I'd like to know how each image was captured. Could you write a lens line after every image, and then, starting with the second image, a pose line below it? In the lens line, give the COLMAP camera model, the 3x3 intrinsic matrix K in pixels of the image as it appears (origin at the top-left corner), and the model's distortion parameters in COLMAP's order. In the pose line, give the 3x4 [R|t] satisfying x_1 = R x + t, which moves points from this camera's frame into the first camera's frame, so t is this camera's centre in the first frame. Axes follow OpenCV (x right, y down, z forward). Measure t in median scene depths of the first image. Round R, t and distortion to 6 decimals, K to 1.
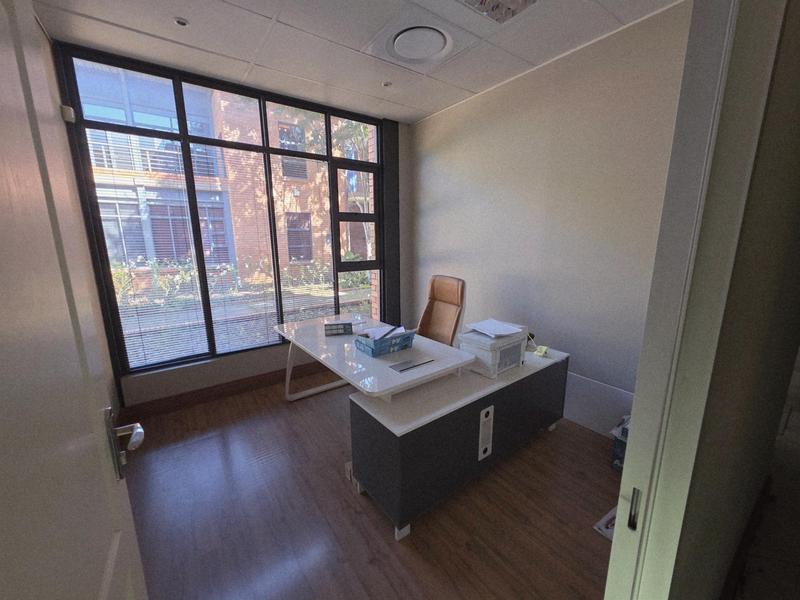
lens RADIAL K [[321.9, 0, 398.8], [0, 321.9, 299.8], [0, 0, 1]] dist [0.006483, -0.001120]
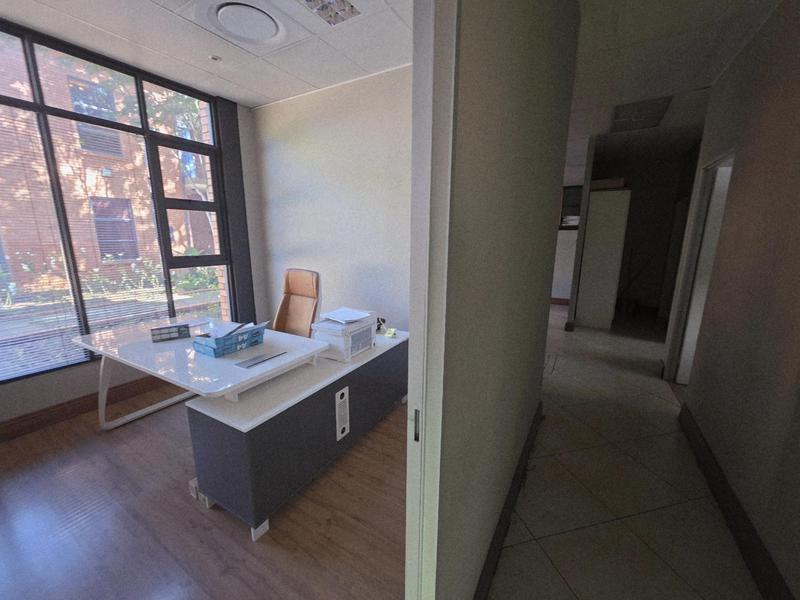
lens RADIAL K [[321.9, 0, 402.7], [0, 321.9, 300.4], [0, 0, 1]] dist [0.006483, -0.001120]
pose [[0.914489, -0.065128, 0.399336, 0.033196], [0.061282, 0.997869, 0.022407, 0.018849], [-0.399944, 0.003981, 0.916531, -0.034427]]
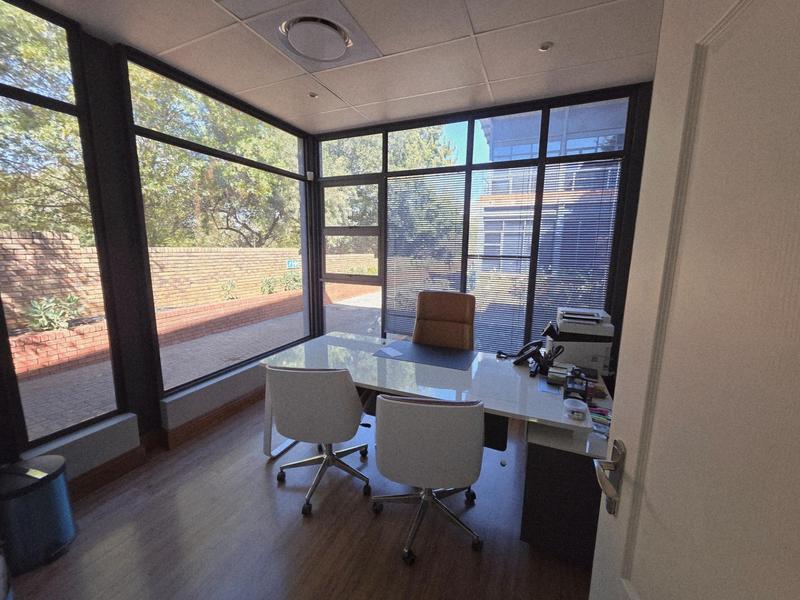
lens RADIAL K [[321.9, 0, 401.2], [0, 321.9, 298.8], [0, 0, 1]] dist [0.006483, -0.001120]
pose [[0.505464, 0.156559, -0.848525, 0.761333], [-0.190104, 0.979443, 0.067470, -0.166242], [0.841645, 0.127205, 0.524836, 0.637175]]
